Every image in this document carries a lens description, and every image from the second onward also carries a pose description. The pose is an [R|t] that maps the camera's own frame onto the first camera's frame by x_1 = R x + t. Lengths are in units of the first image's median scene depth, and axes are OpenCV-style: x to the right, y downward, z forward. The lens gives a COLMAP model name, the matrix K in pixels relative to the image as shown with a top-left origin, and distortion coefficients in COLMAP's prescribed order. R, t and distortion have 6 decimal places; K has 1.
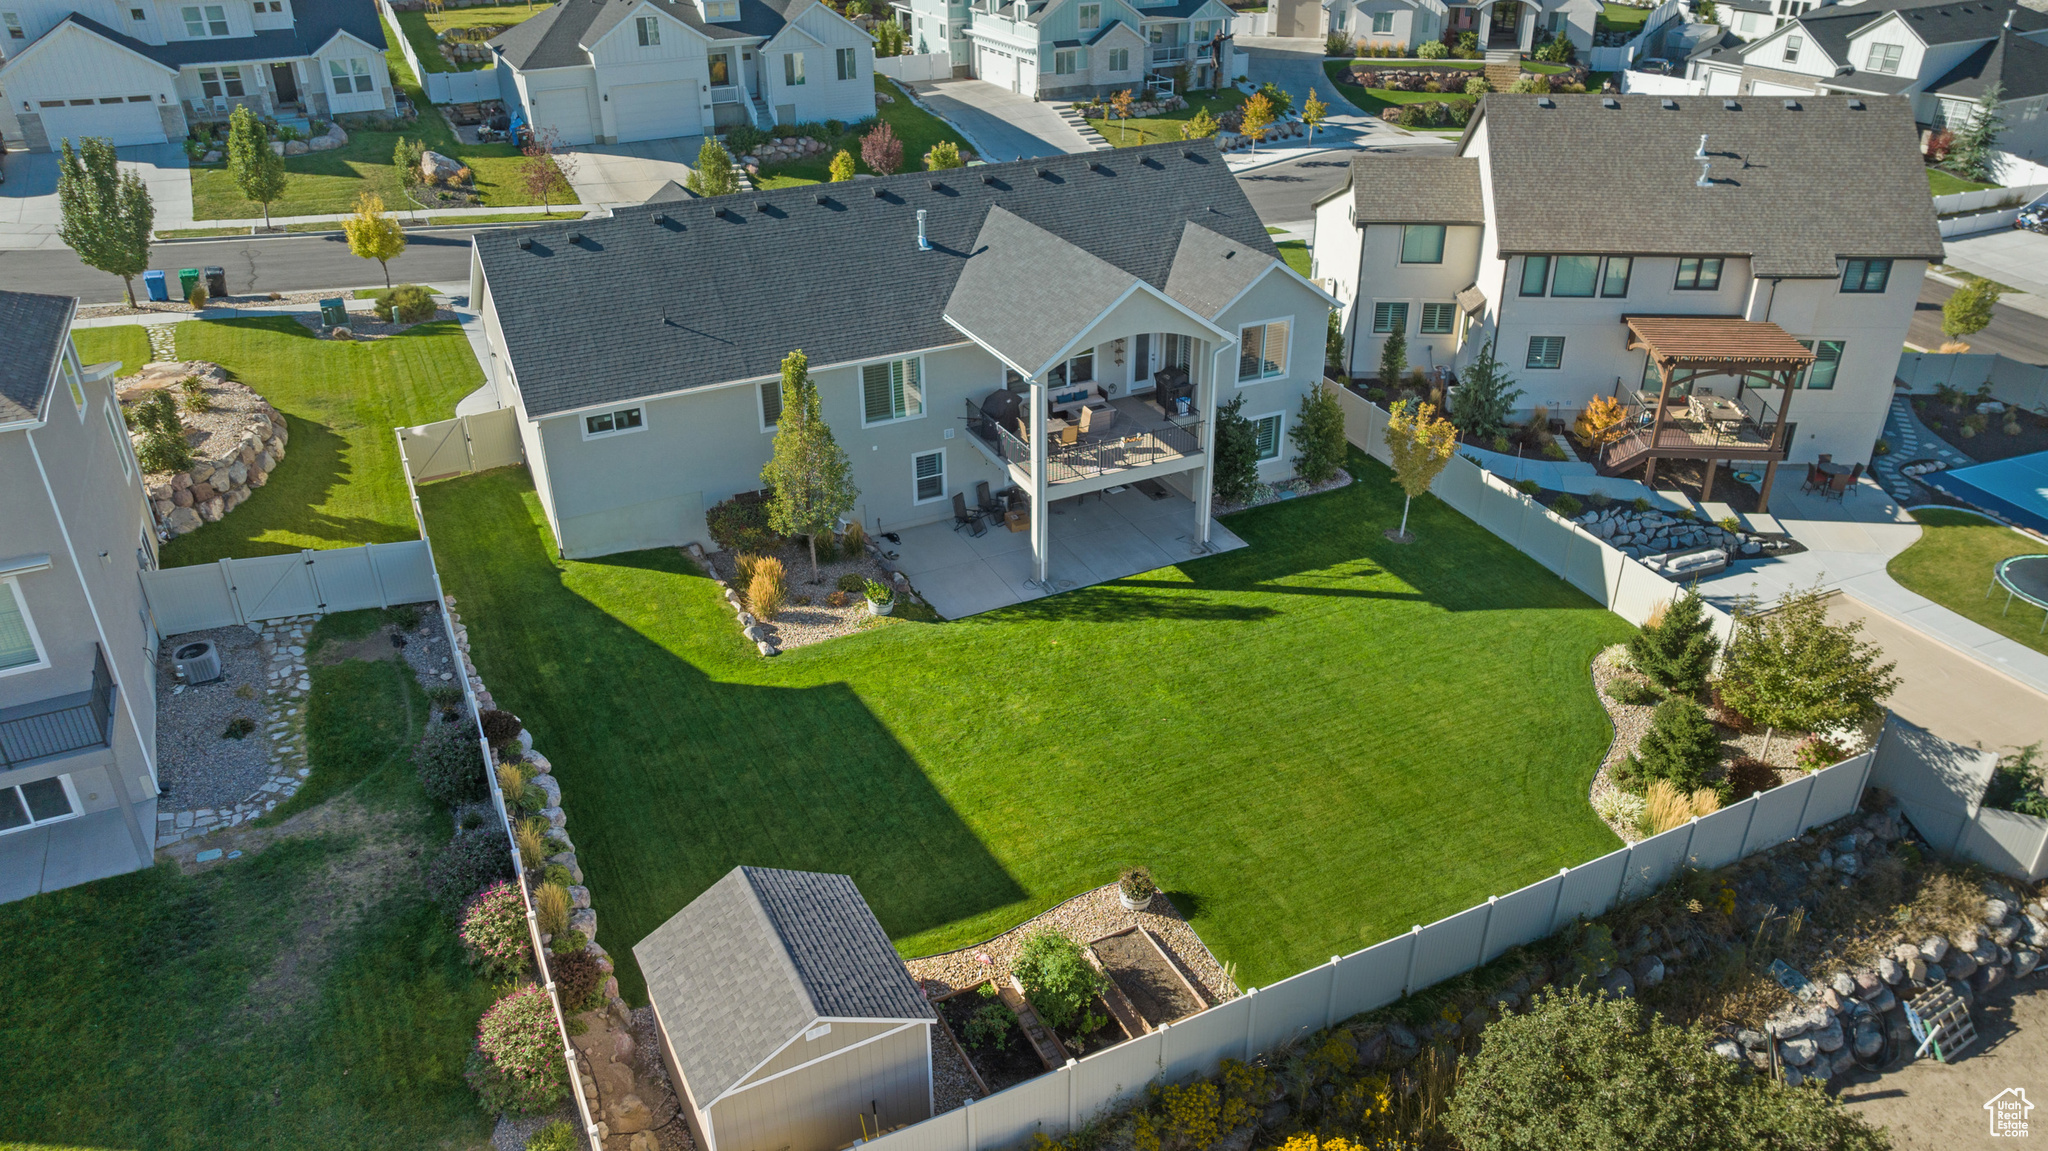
lens RADIAL K [[1445.0, 0, 1026.6], [0, 1445.0, 572.1], [0, 0, 1]] dist [-0.039495, 0.044493]
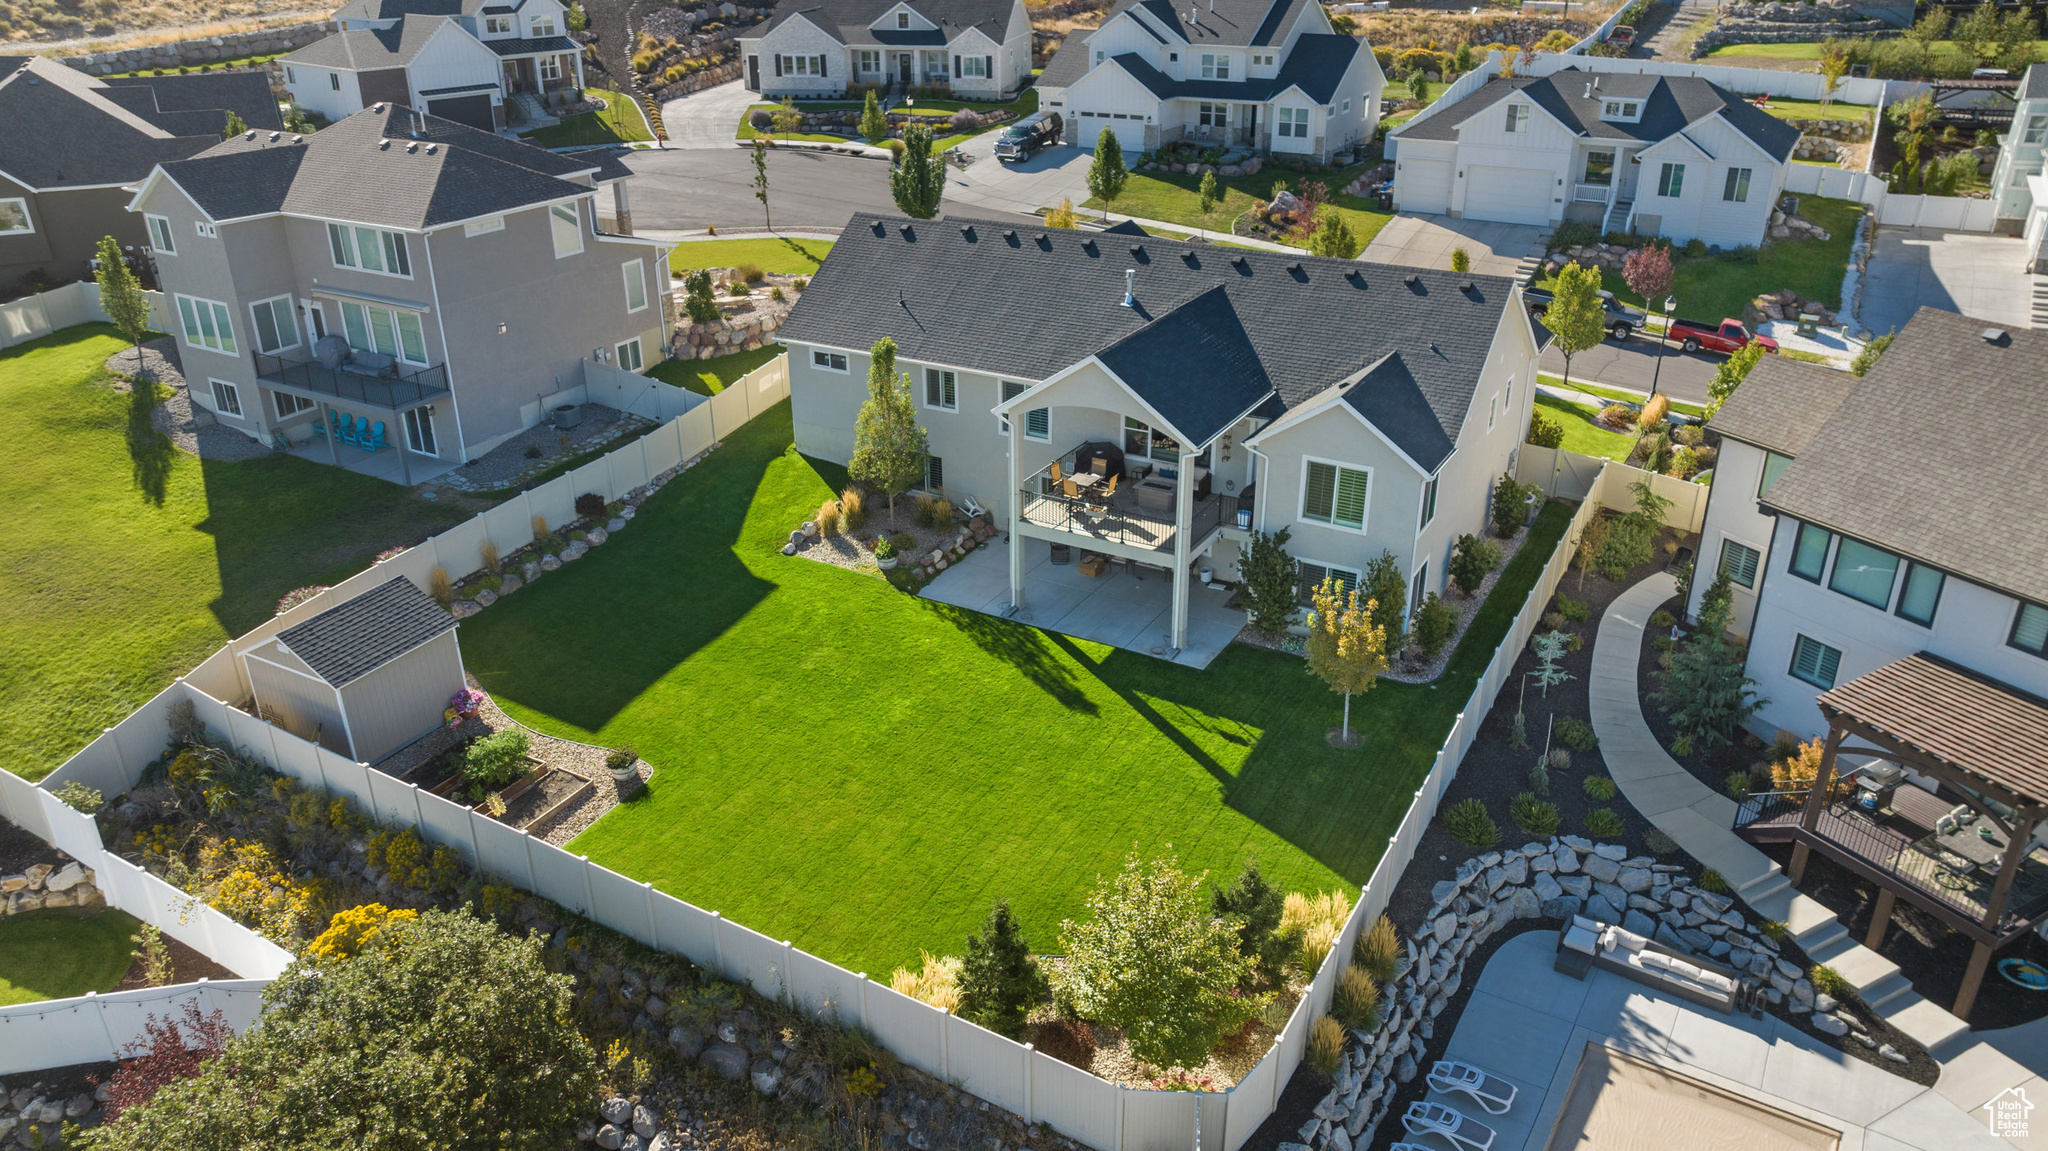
lens RADIAL K [[1445.0, 0, 1026.6], [0, 1445.0, 572.1], [0, 0, 1]] dist [-0.039495, 0.044493]
pose [[0.550671, 0.355588, -0.755195, 0.737161], [-0.392780, 0.908688, 0.141455, -0.155774], [0.736536, 0.218730, 0.640056, 0.273928]]
